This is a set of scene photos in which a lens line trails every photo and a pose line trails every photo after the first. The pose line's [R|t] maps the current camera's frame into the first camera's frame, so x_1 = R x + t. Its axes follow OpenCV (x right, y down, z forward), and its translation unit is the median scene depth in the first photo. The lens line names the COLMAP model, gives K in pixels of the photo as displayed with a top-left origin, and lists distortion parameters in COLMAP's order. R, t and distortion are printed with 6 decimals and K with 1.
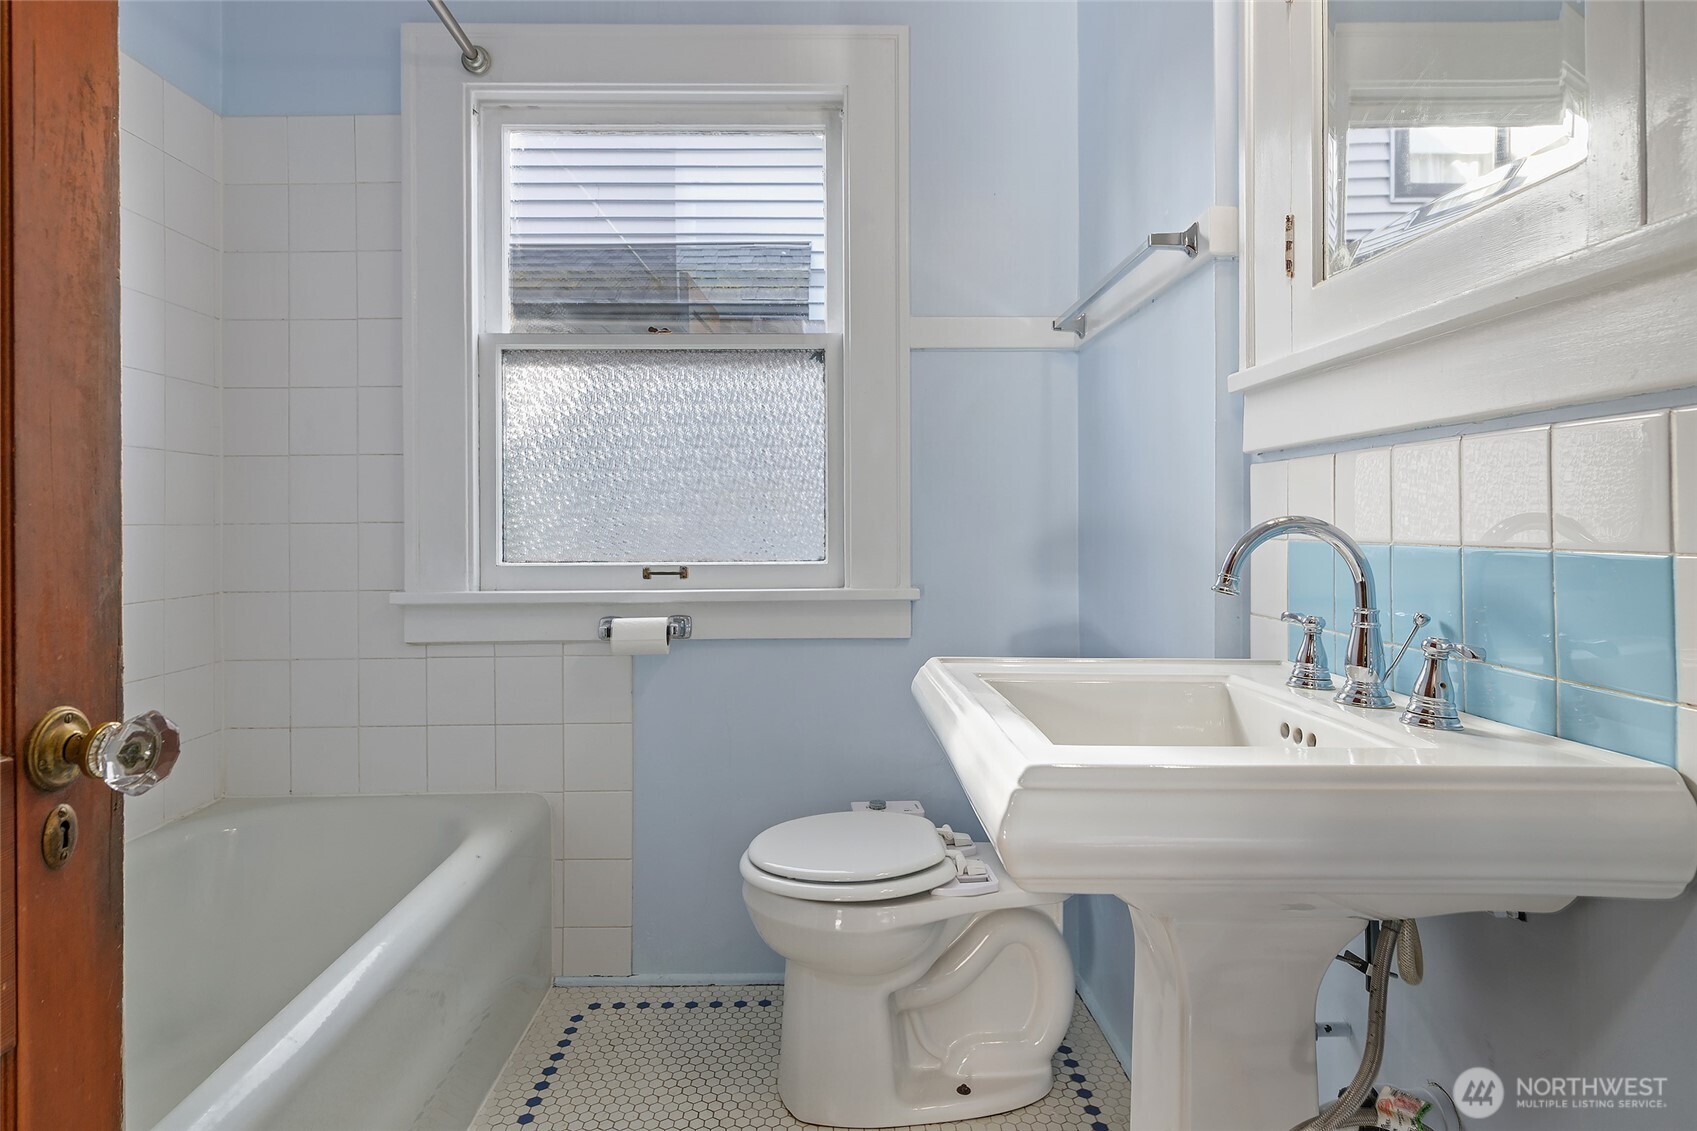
lens RADIAL K [[917.1, 0, 839.0], [0, 917.1, 531.6], [0, 0, 1]] dist [0.001653, 0.002706]
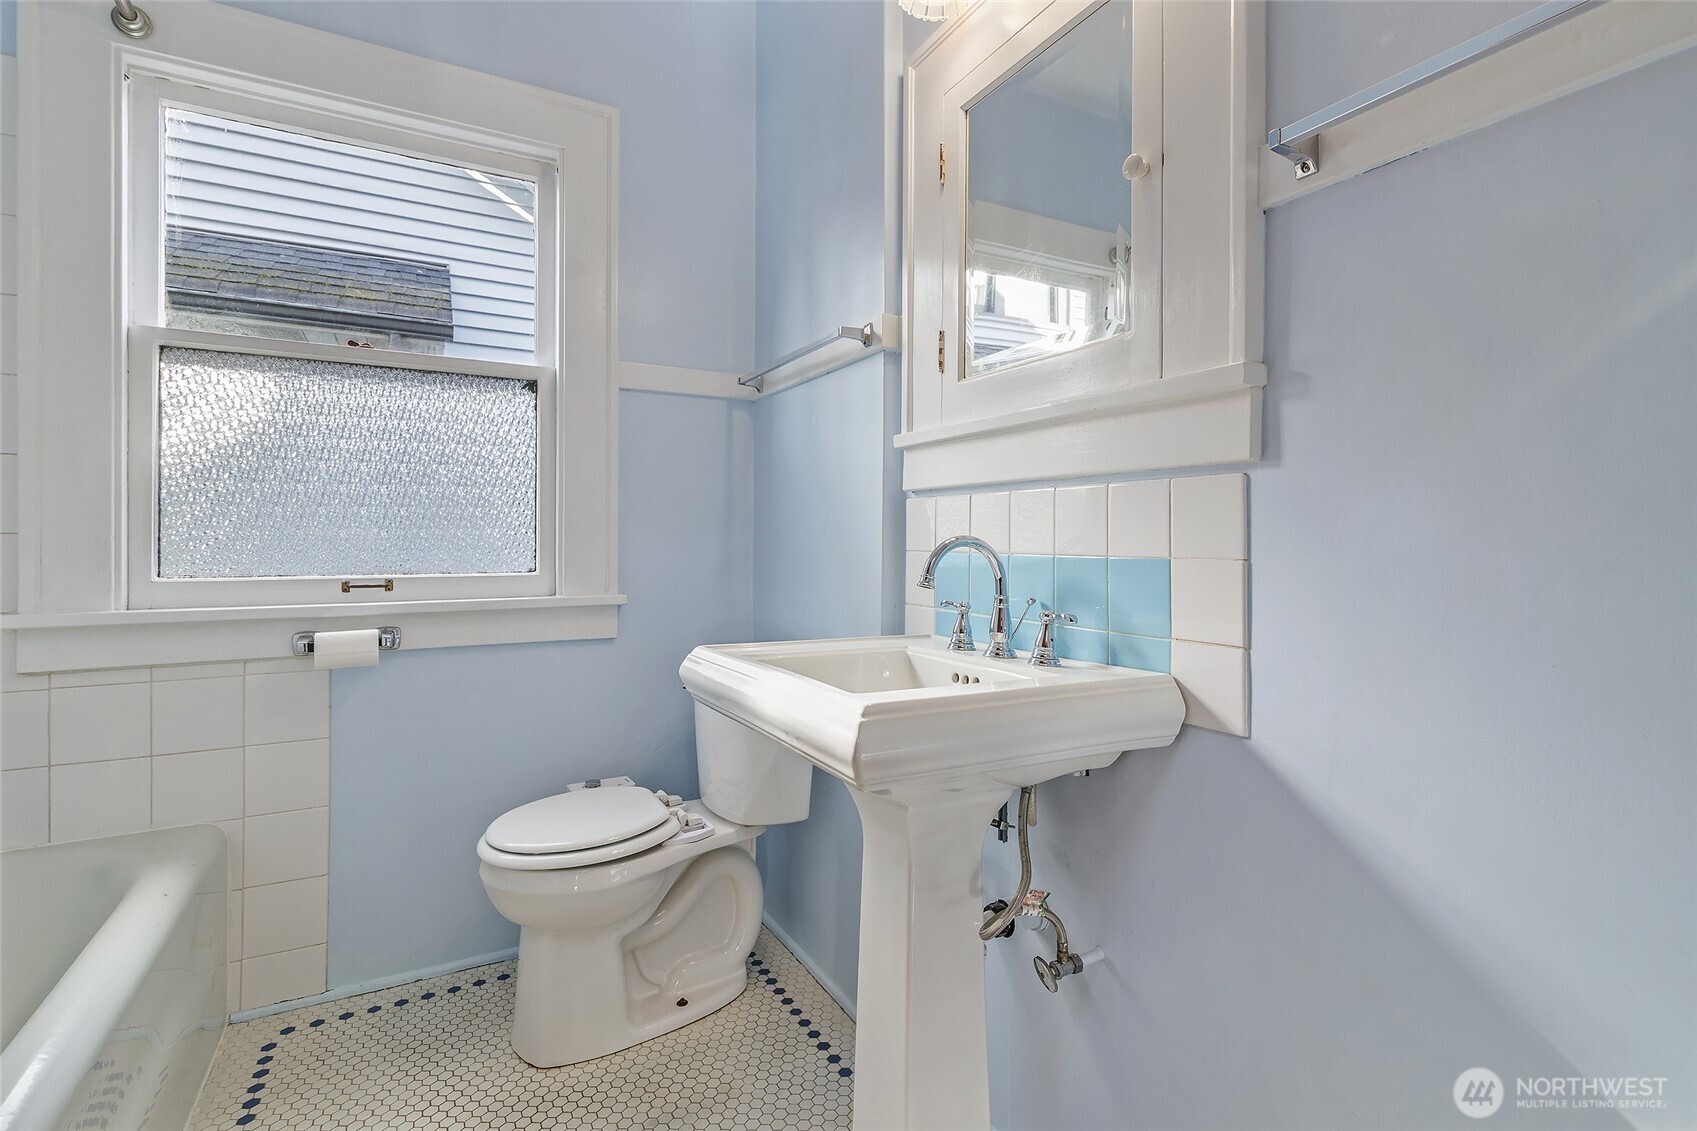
lens RADIAL K [[814.2, 0, 849.9], [0, 814.2, 554.6], [0, 0, 1]] dist [0.001831, 0.000406]
pose [[0.876988, -0.002117, 0.480507, -0.162944], [-0.002279, 0.999961, 0.008565, 0.001654], [-0.480507, -0.008607, 0.876949, -0.046292]]
